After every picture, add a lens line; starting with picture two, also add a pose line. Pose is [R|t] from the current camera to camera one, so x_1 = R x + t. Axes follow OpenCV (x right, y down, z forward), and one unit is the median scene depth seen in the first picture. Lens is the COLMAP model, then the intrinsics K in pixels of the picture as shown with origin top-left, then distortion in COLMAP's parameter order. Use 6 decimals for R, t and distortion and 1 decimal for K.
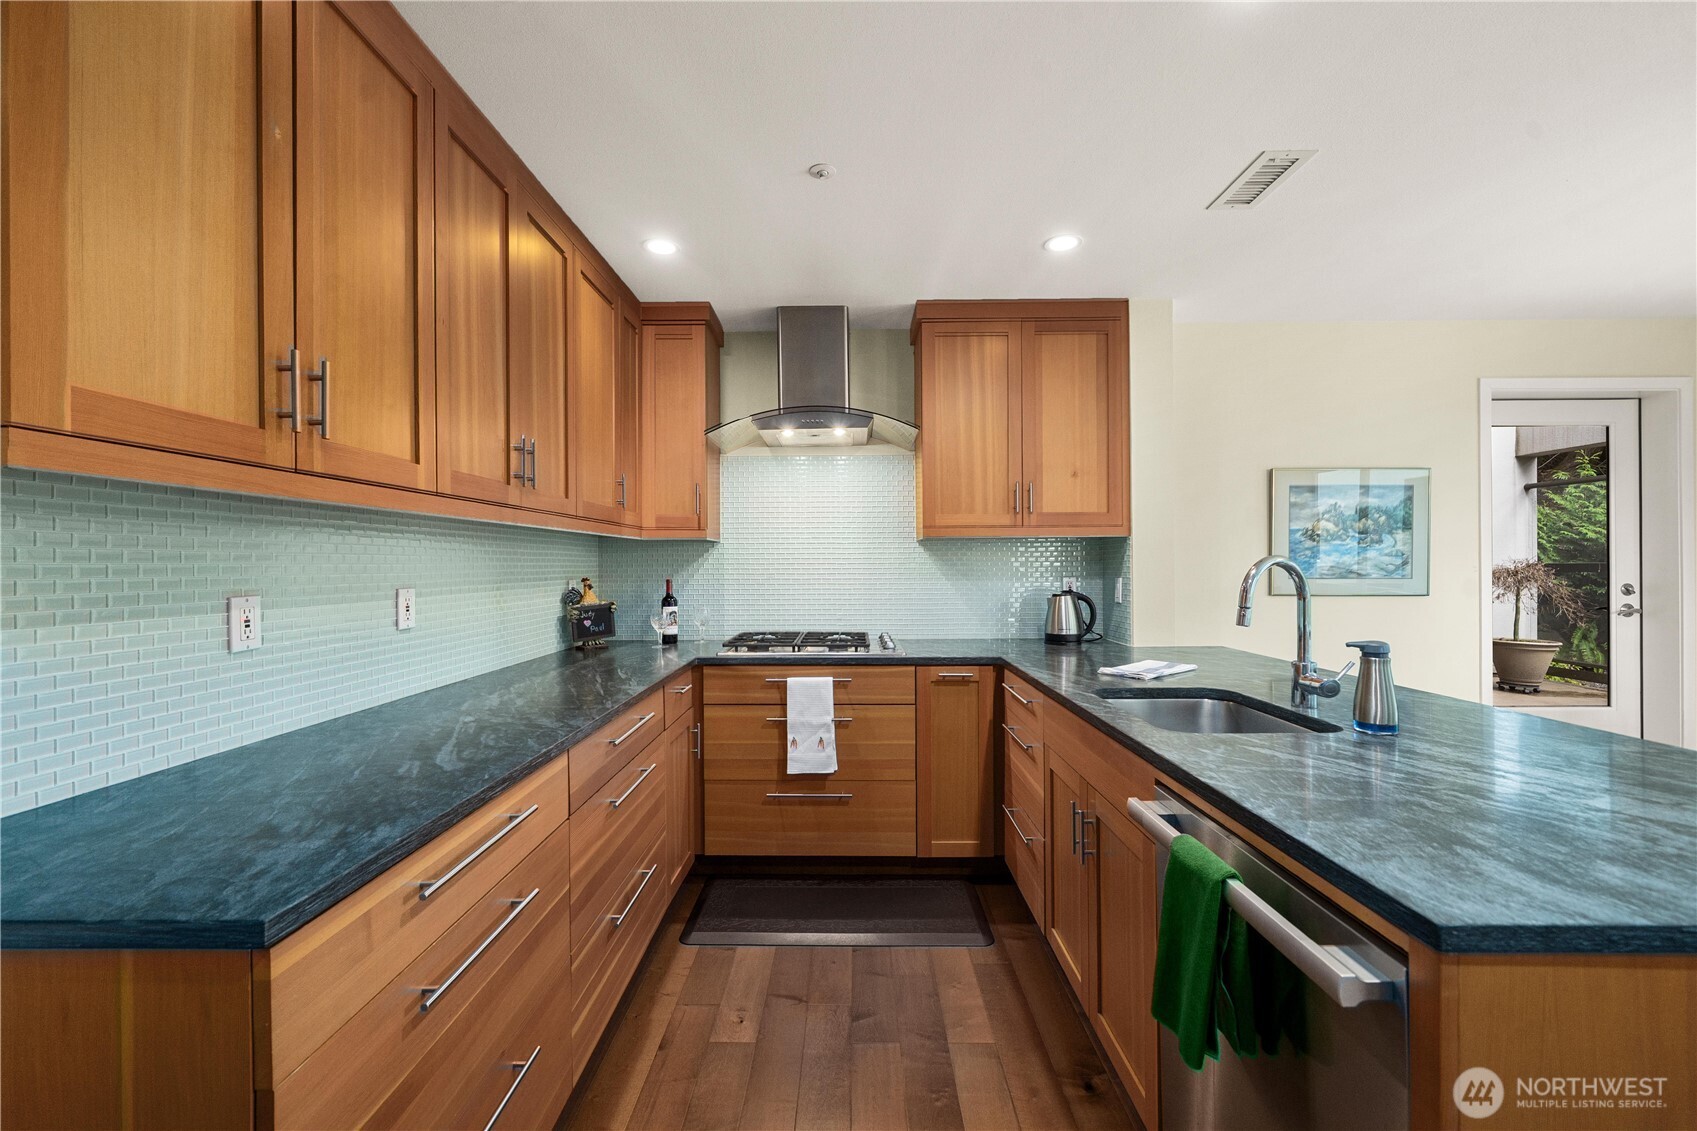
lens RADIAL K [[681.6, 0, 861.9], [0, 681.6, 557.1], [0, 0, 1]] dist [0.001368, -0.000278]
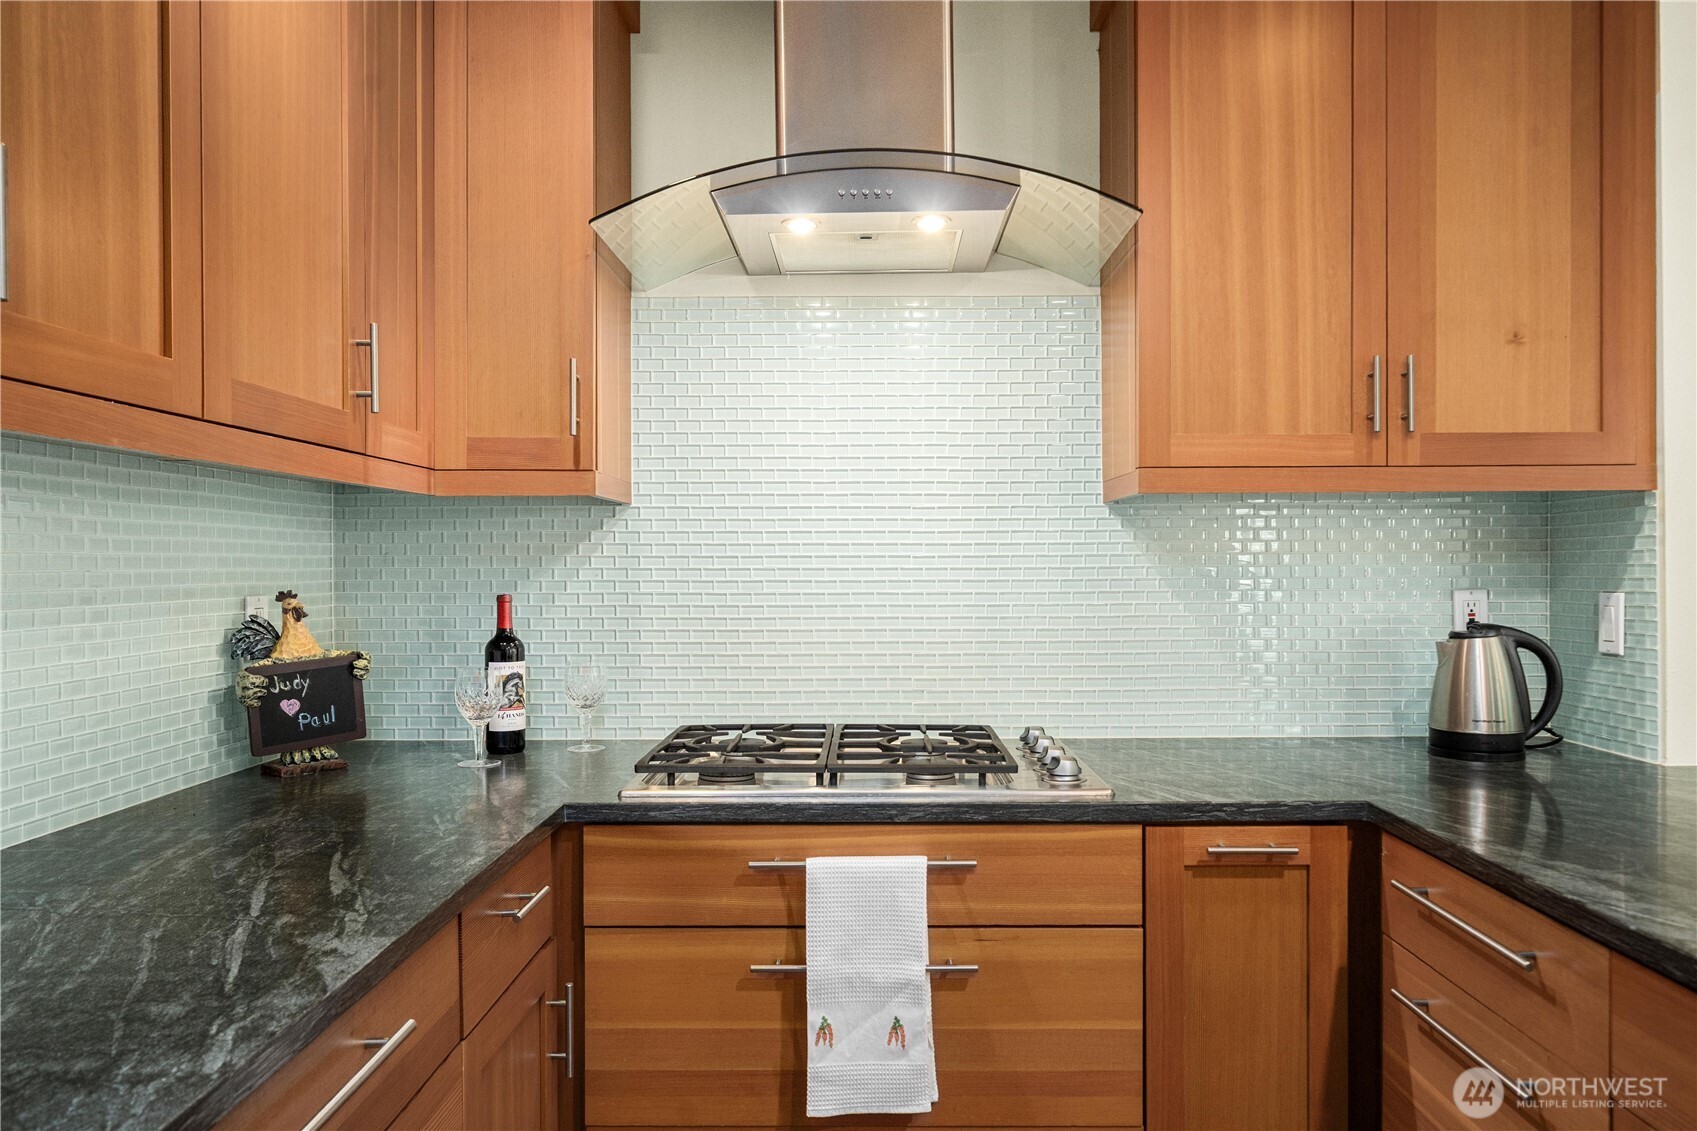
lens RADIAL K [[1164.2, 0, 890.8], [0, 1164.2, 569.4], [0, 0, 1]] dist [0.000329, 0.004936]
pose [[0.999975, 0.002141, 0.006726, -0.059409], [-0.002246, 0.999876, 0.015581, 0.006327], [-0.006692, -0.015596, 0.999856, 0.315452]]
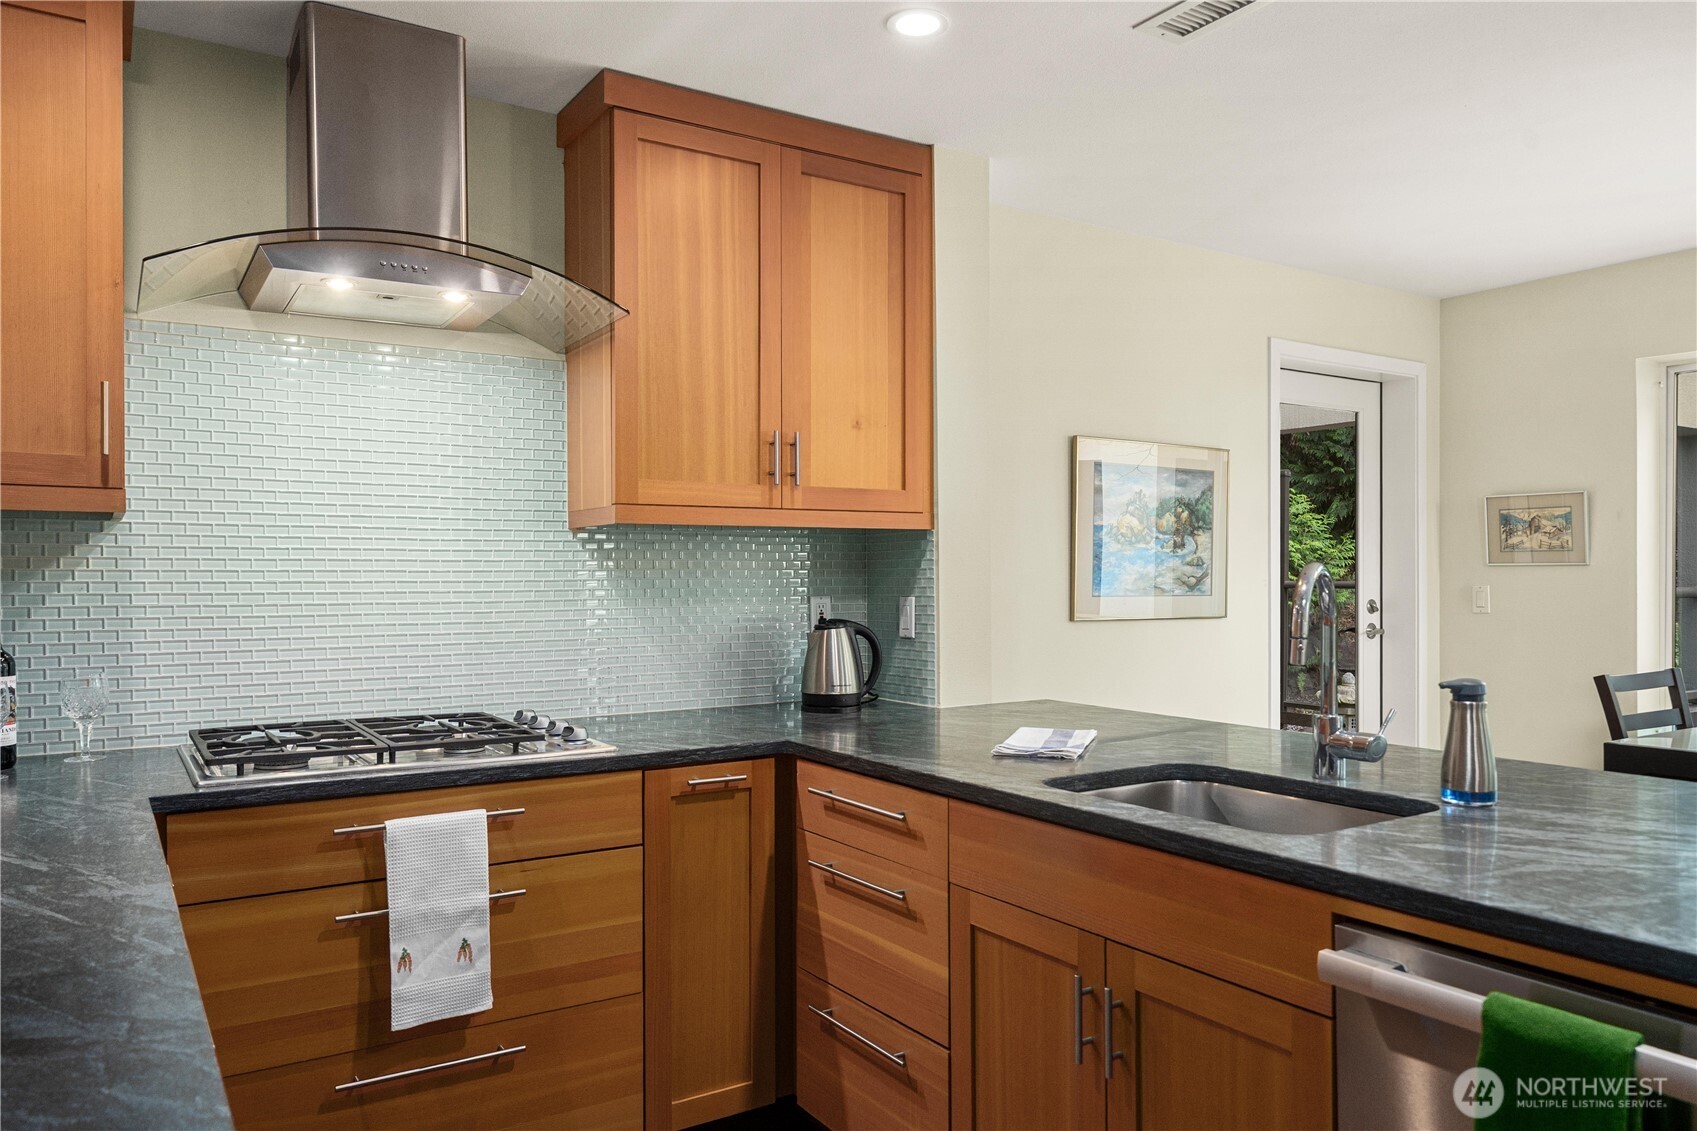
lens RADIAL K [[1164.2, 0, 851.1], [0, 1164.2, 573.1], [0, 0, 1]] dist [0.000329, 0.004936]
pose [[0.836545, 0.004126, 0.547883, -0.243138], [-0.007966, 0.999958, 0.004632, 0.004393], [-0.547840, -0.008239, 0.836542, 0.157728]]
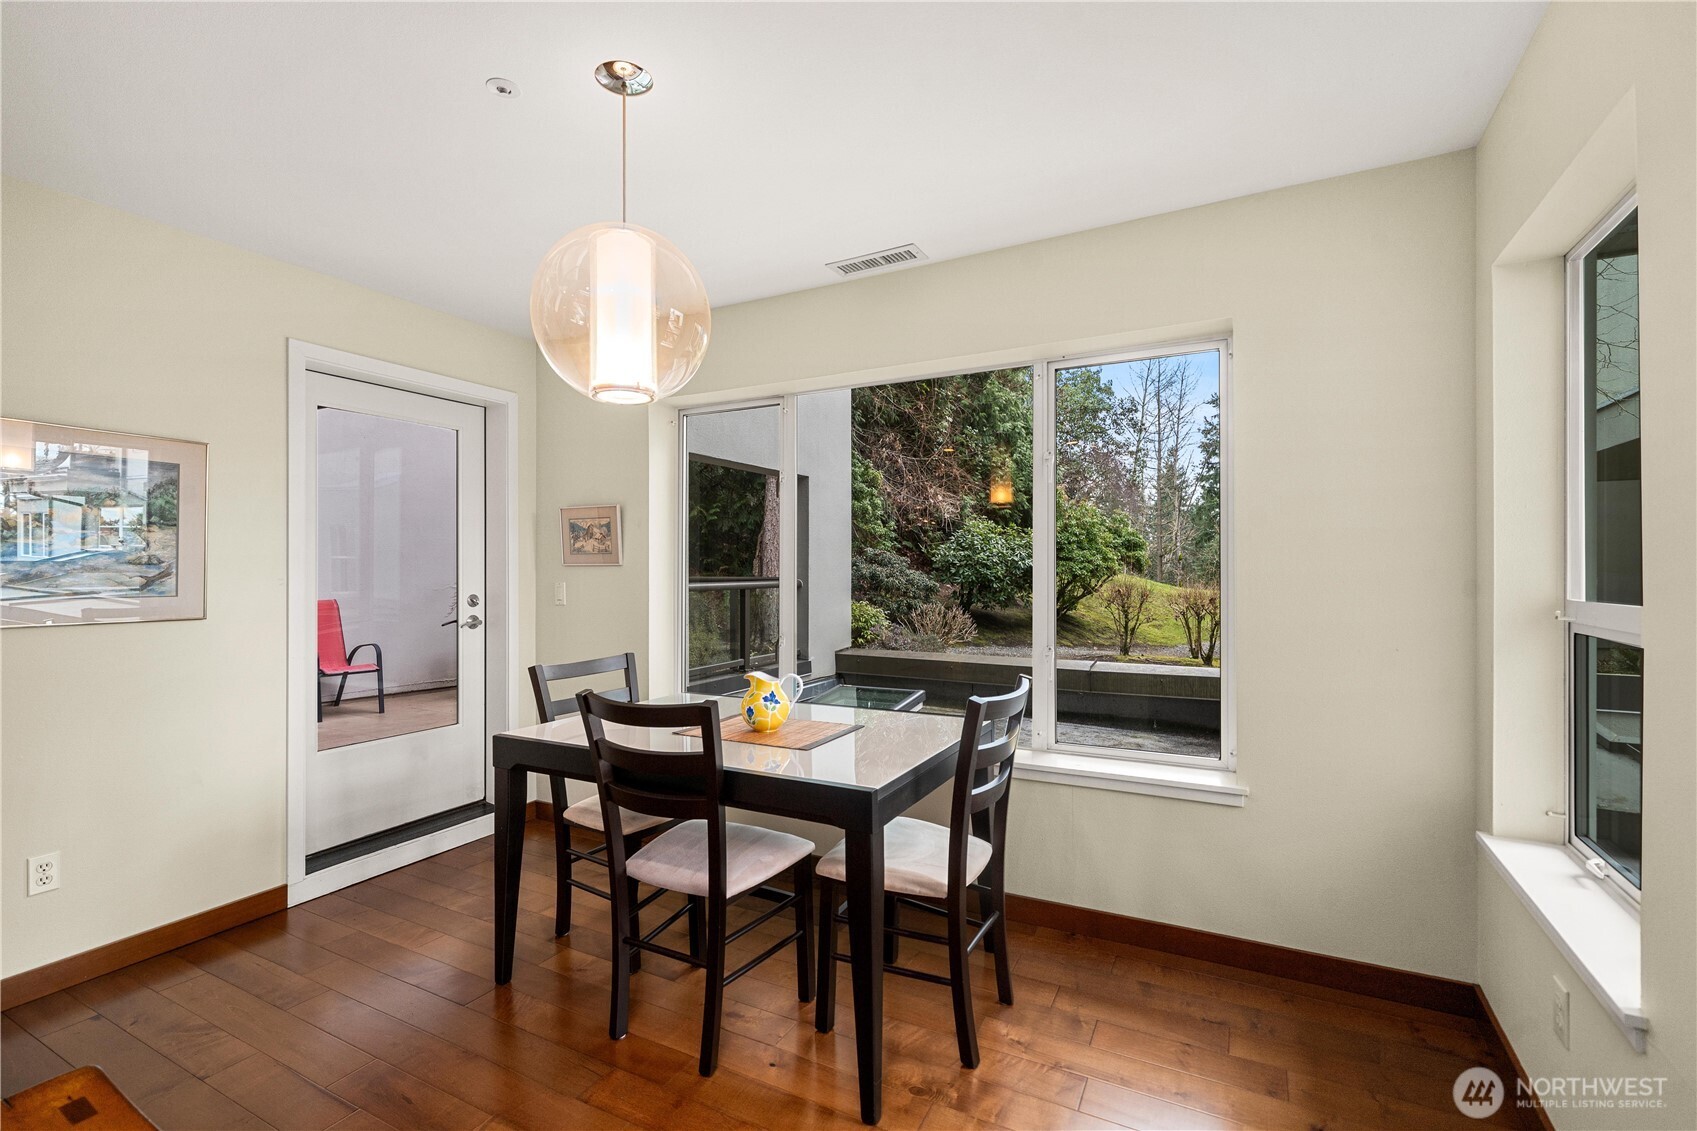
lens RADIAL K [[734.1, 0, 850.4], [0, 734.1, 571.5], [0, 0, 1]] dist [0.000532, 0.000010]
pose [[0.470175, 0.001912, 0.882571, 0.499840], [-0.011171, 0.999930, 0.003784, -0.005219], [-0.882503, -0.011638, 0.470164, 0.030725]]
